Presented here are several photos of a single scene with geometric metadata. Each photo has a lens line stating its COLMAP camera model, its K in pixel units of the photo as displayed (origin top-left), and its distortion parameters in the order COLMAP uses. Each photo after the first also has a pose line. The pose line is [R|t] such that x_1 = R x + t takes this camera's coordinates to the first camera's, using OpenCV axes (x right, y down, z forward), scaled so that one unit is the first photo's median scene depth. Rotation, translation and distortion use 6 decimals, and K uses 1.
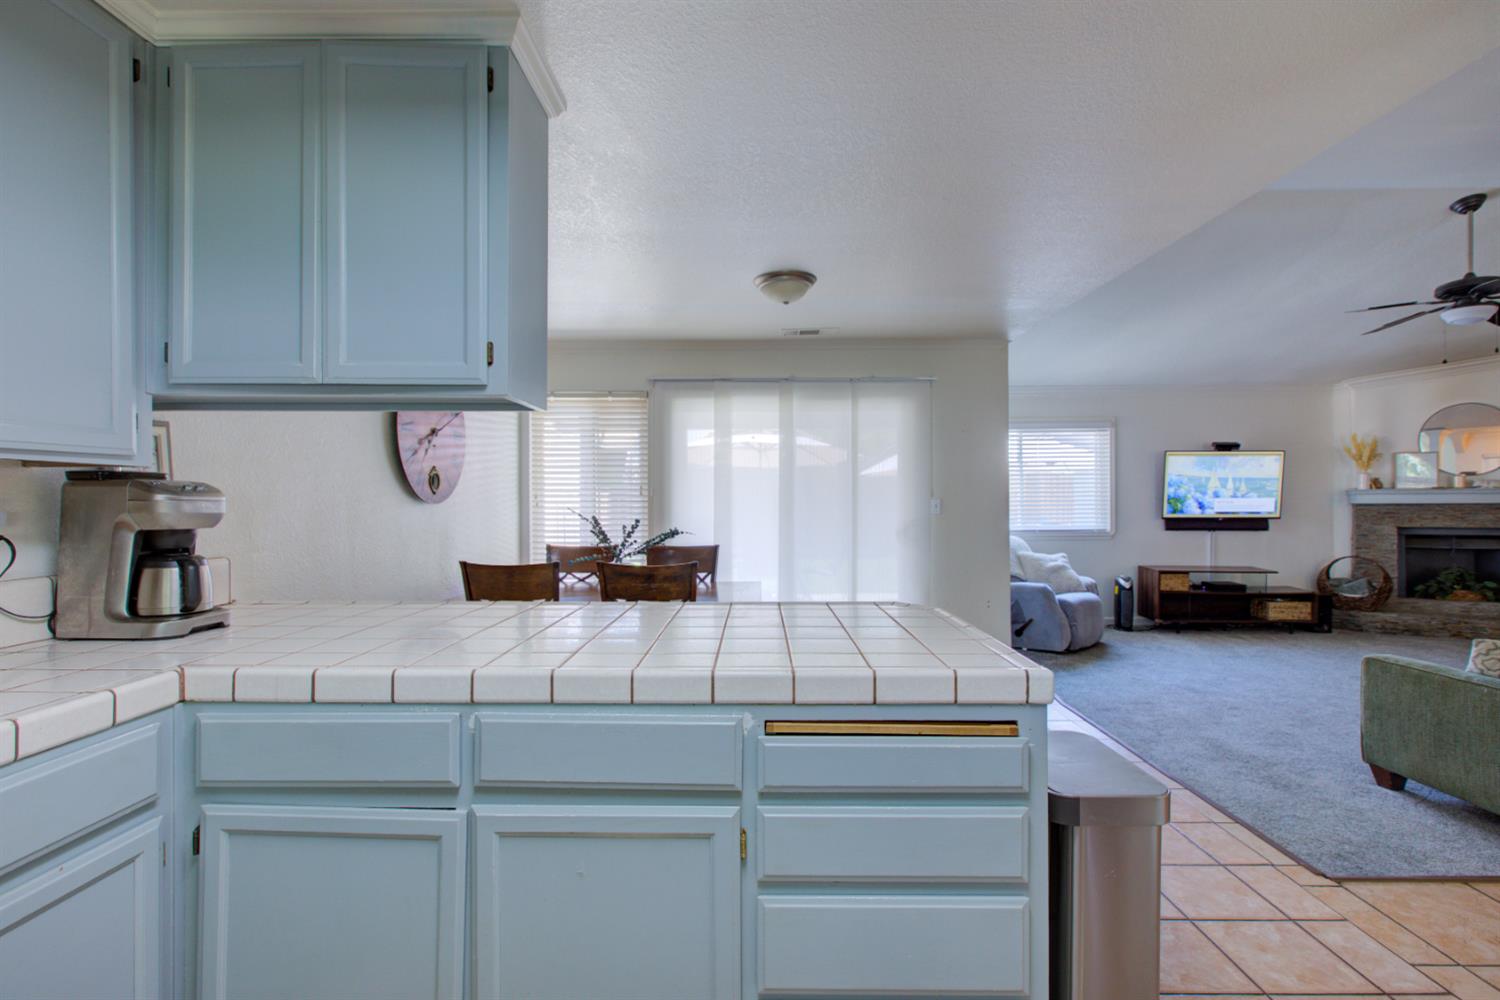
lens RADIAL K [[688.1, 0, 742.4], [0, 688.1, 496.9], [0, 0, 1]] dist [-0.011772, 0.004409]
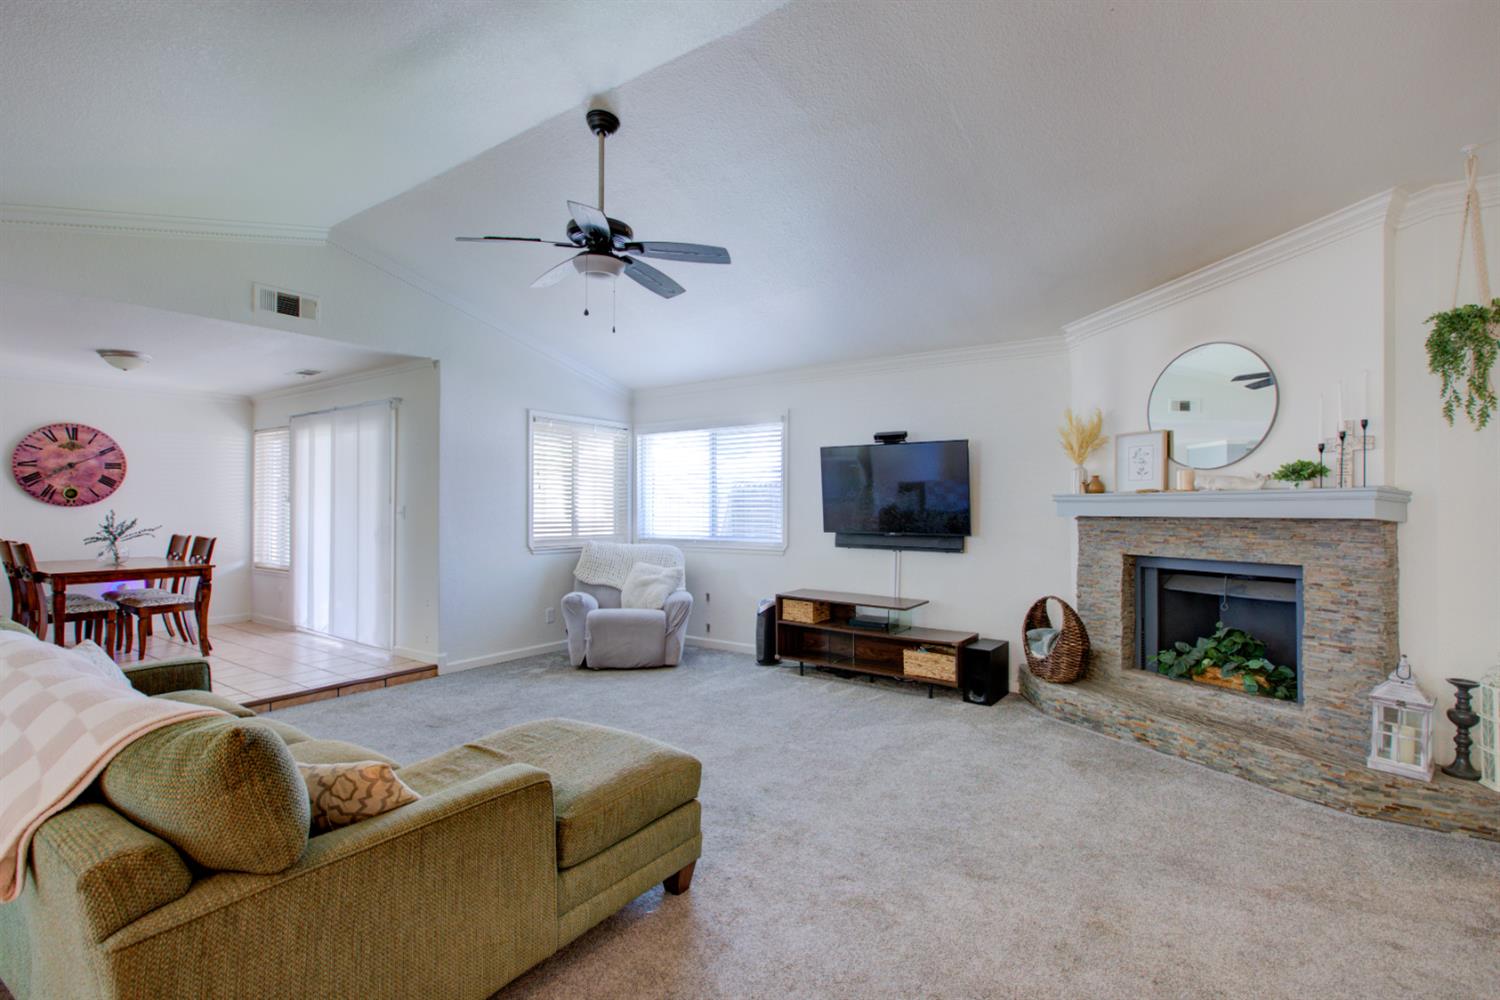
lens RADIAL K [[688.1, 0, 756.1], [0, 688.1, 497.2], [0, 0, 1]] dist [-0.011772, 0.004409]
pose [[0.824797, -0.003532, -0.565417, 1.035970], [-0.002947, 0.999940, -0.010545, -0.000630], [0.565421, 0.010364, 0.824738, 0.297317]]
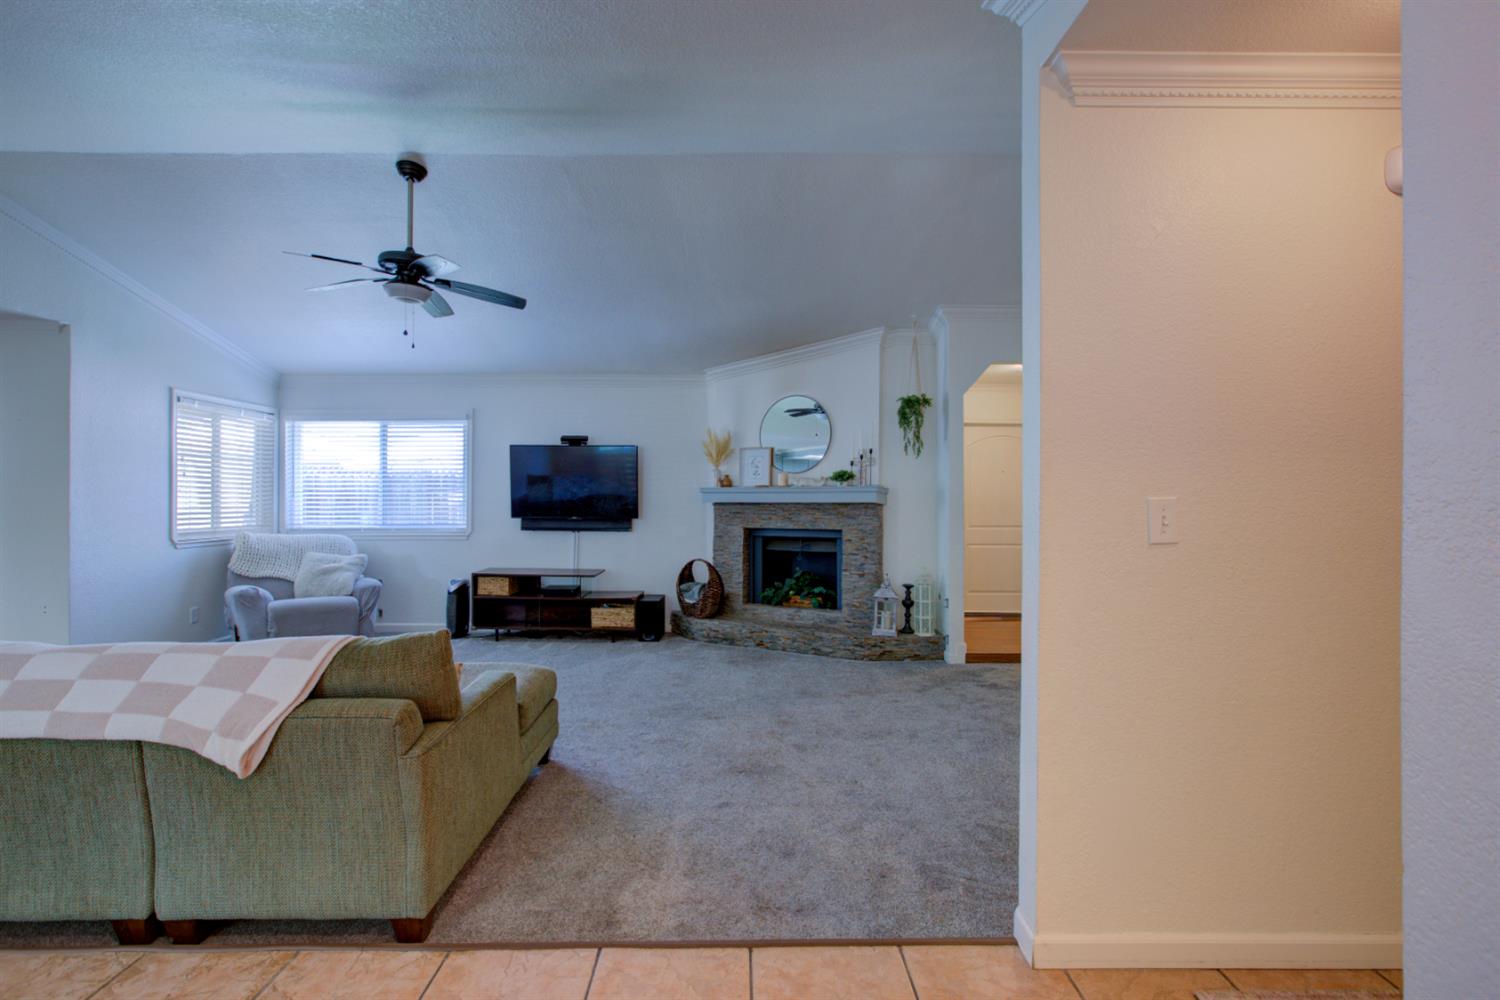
lens RADIAL K [[688.1, 0, 740.3], [0, 688.1, 493.1], [0, 0, 1]] dist [-0.011772, 0.004409]
pose [[0.999907, 0.005091, 0.012616, 0.941846], [-0.005054, 0.999983, -0.002936, -0.000929], [-0.012630, 0.002872, 0.999916, 0.059199]]
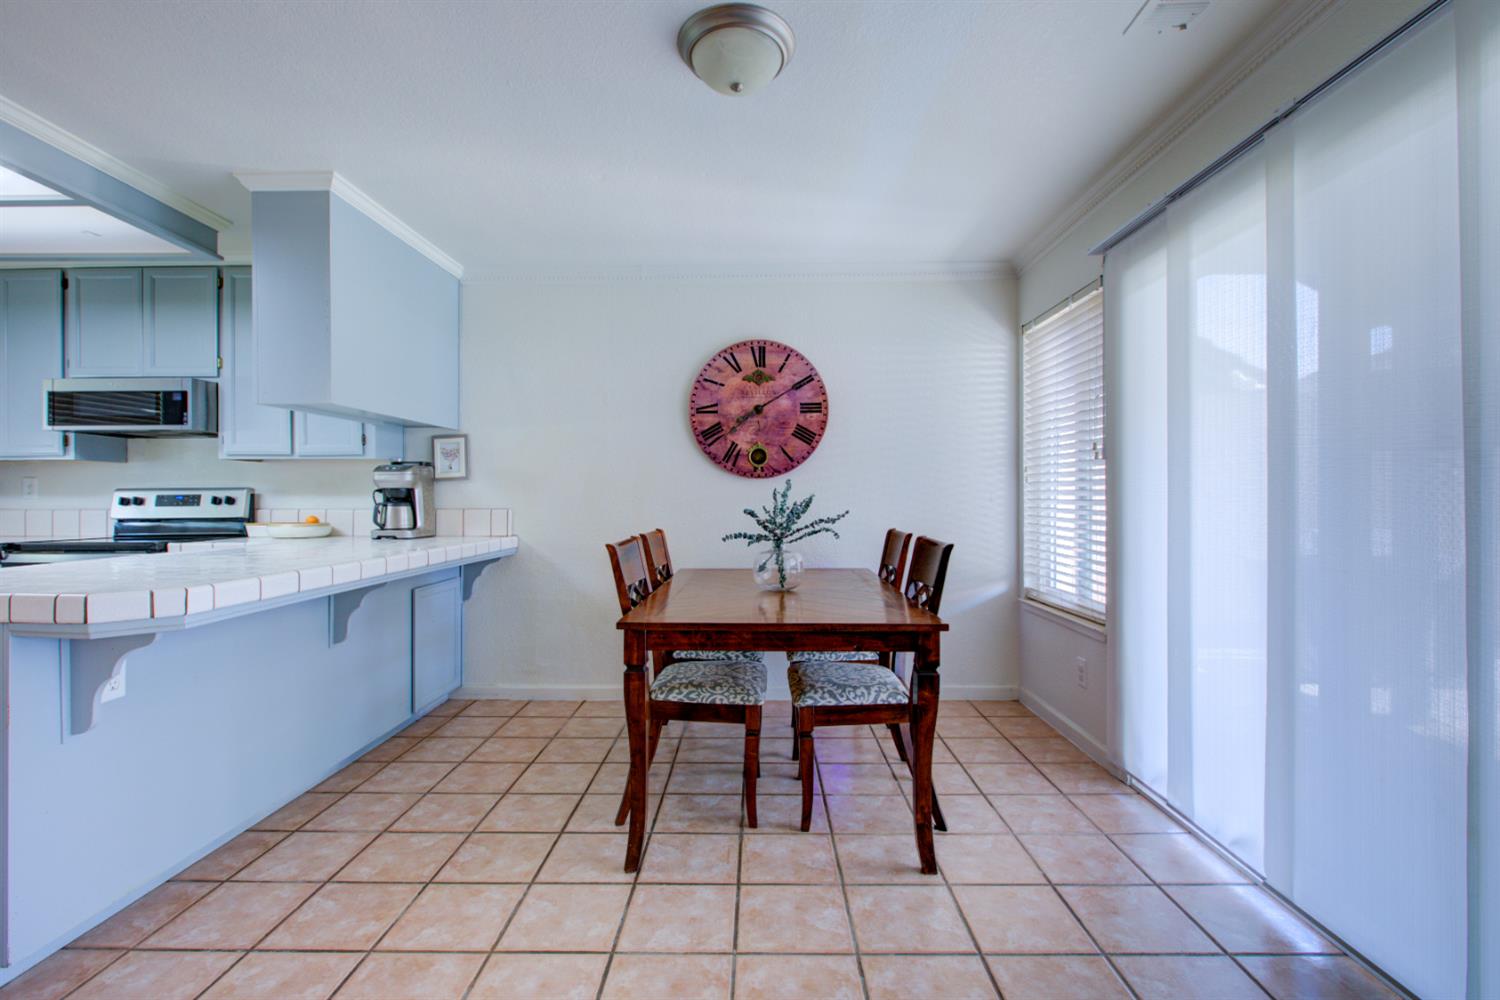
lens RADIAL K [[688.1, 0, 756.2], [0, 688.1, 498.4], [0, 0, 1]] dist [-0.011772, 0.004409]
pose [[-0.005324, 0.003214, -0.999981, 0.314955], [0.007236, 0.999969, 0.003175, 0.019245], [0.999960, -0.007219, -0.005347, 0.533379]]
